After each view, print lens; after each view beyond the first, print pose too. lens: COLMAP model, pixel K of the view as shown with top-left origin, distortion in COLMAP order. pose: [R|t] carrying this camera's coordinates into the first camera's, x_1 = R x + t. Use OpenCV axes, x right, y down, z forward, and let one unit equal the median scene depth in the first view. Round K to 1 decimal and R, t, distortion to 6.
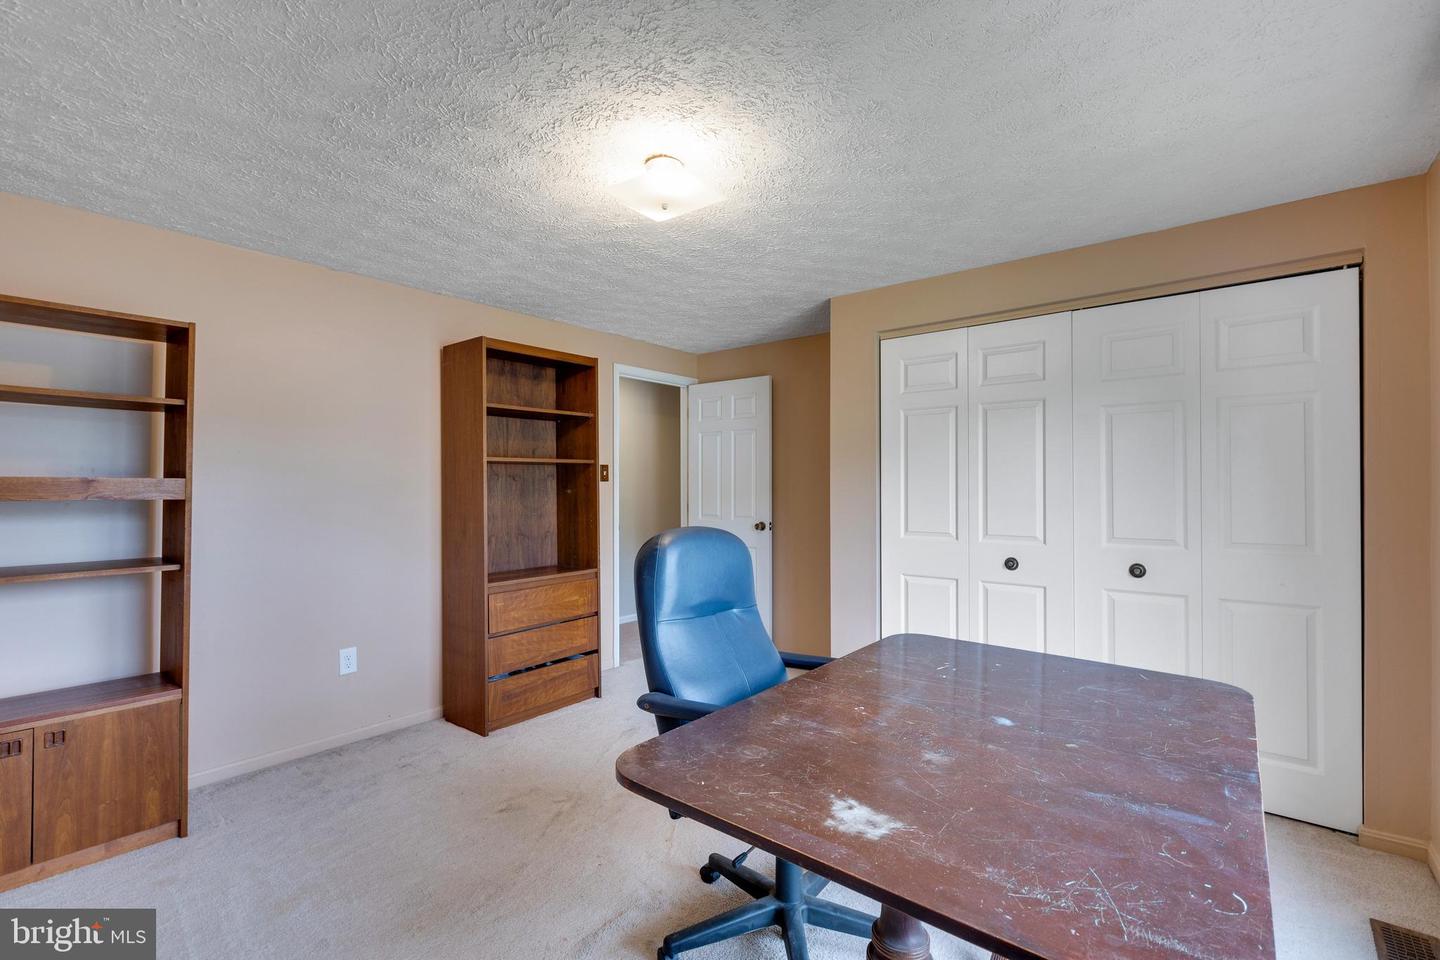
lens RADIAL K [[646.0, 0, 712.9], [0, 646.0, 485.3], [0, 0, 1]] dist [-0.001699, -0.000790]
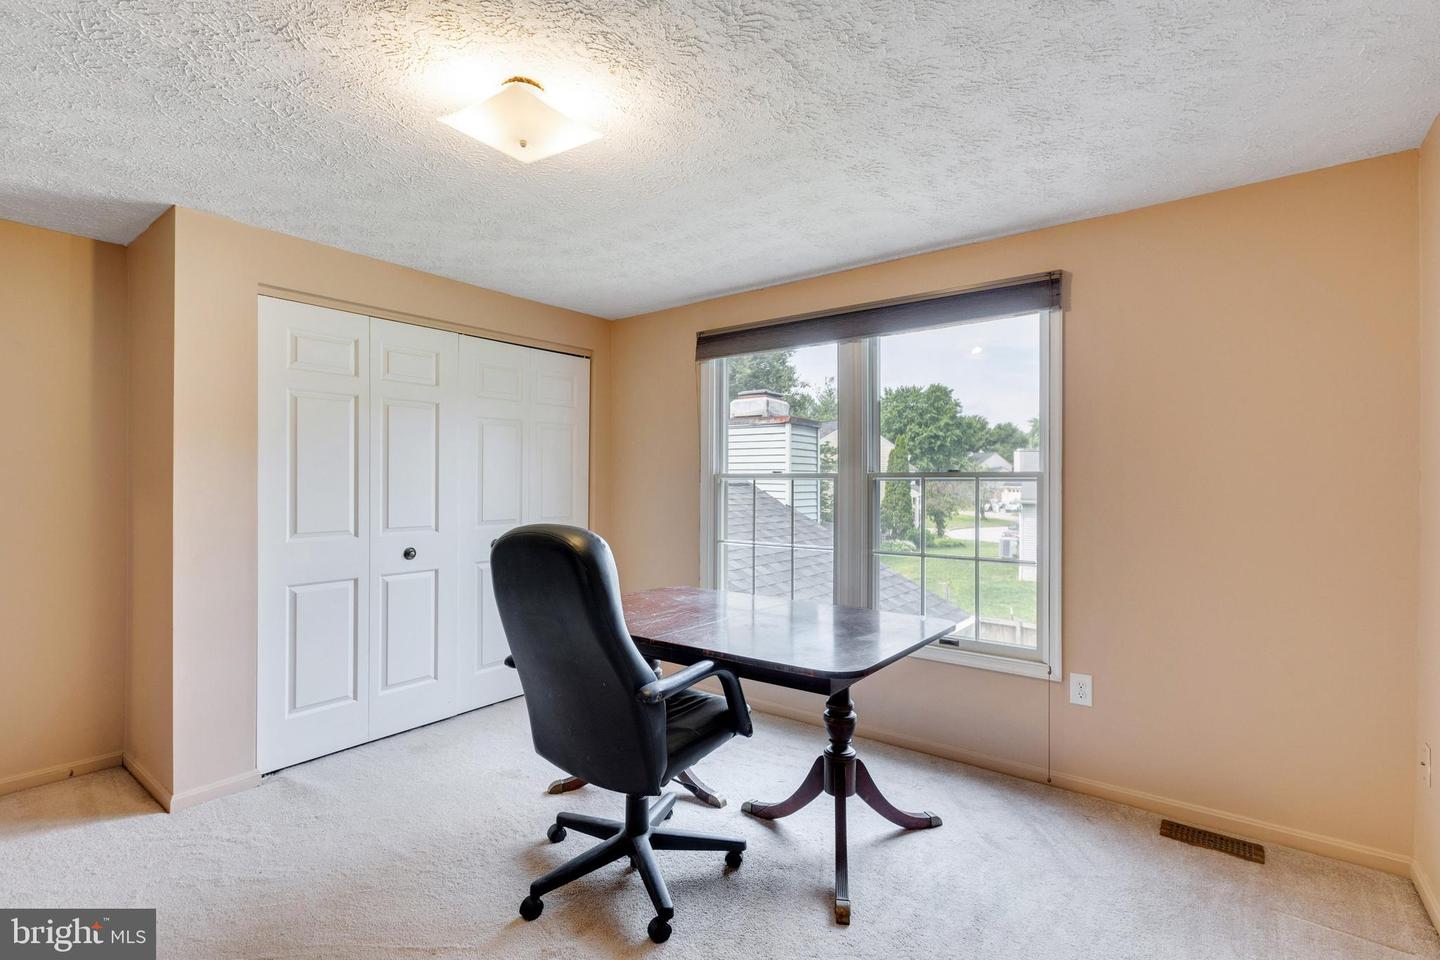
lens RADIAL K [[675.3, 0, 703.4], [0, 675.3, 481.2], [0, 0, 1]] dist [0.058531, 0.000018]
pose [[-0.025873, 0.004067, 0.999657, -0.638829], [-0.002470, 0.999988, -0.004133, 0.005384], [-0.999662, -0.002576, -0.025863, 0.513896]]
